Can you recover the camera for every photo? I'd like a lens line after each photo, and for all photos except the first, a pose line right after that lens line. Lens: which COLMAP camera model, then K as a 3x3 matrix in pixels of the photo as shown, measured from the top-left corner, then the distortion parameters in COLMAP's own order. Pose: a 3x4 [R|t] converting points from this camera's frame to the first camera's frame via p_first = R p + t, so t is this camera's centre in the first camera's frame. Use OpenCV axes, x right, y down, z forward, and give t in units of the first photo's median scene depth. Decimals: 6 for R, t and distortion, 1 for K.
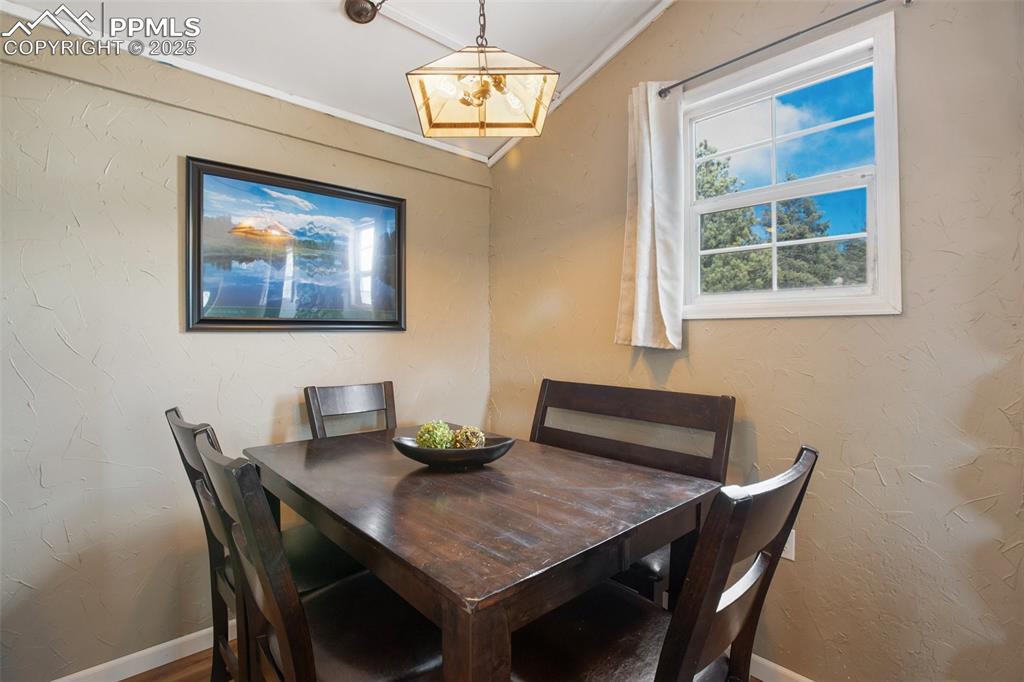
lens RADIAL K [[478.5, 0, 512.1], [0, 478.5, 338.2], [0, 0, 1]] dist [-0.042582, 0.009790]
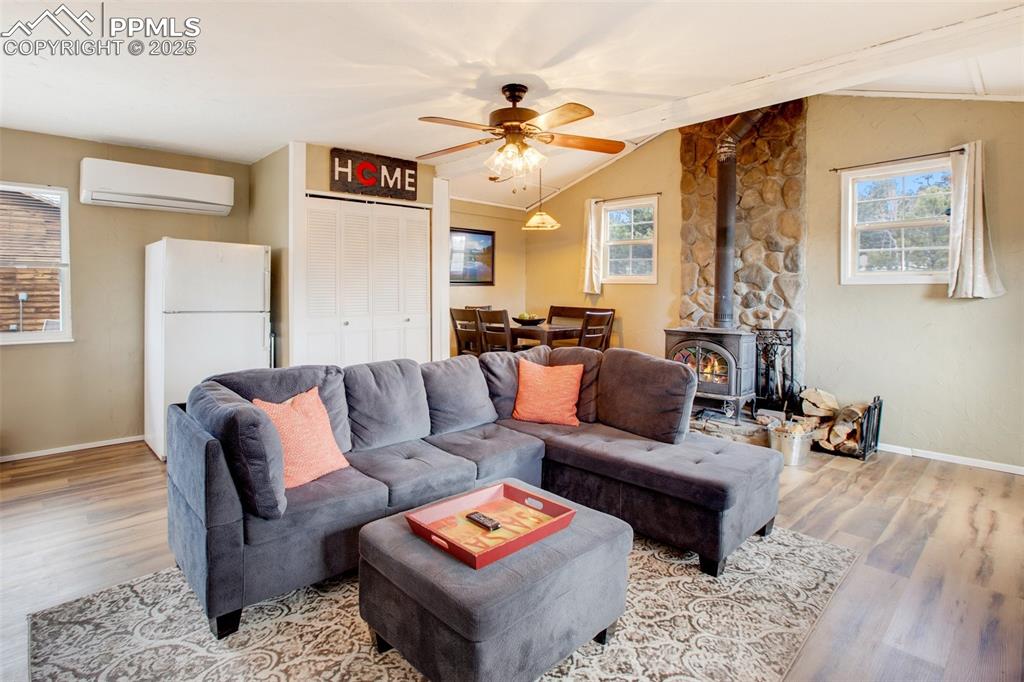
lens RADIAL K [[514.5, 0, 499.1], [0, 514.5, 295.6], [0, 0, 1]] dist [-0.052067, 0.016233]
pose [[0.999594, 0.014789, 0.024344, -0.329463], [-0.015014, 0.999846, 0.009116, 0.015705], [-0.024205, -0.009478, 0.999662, -2.070178]]
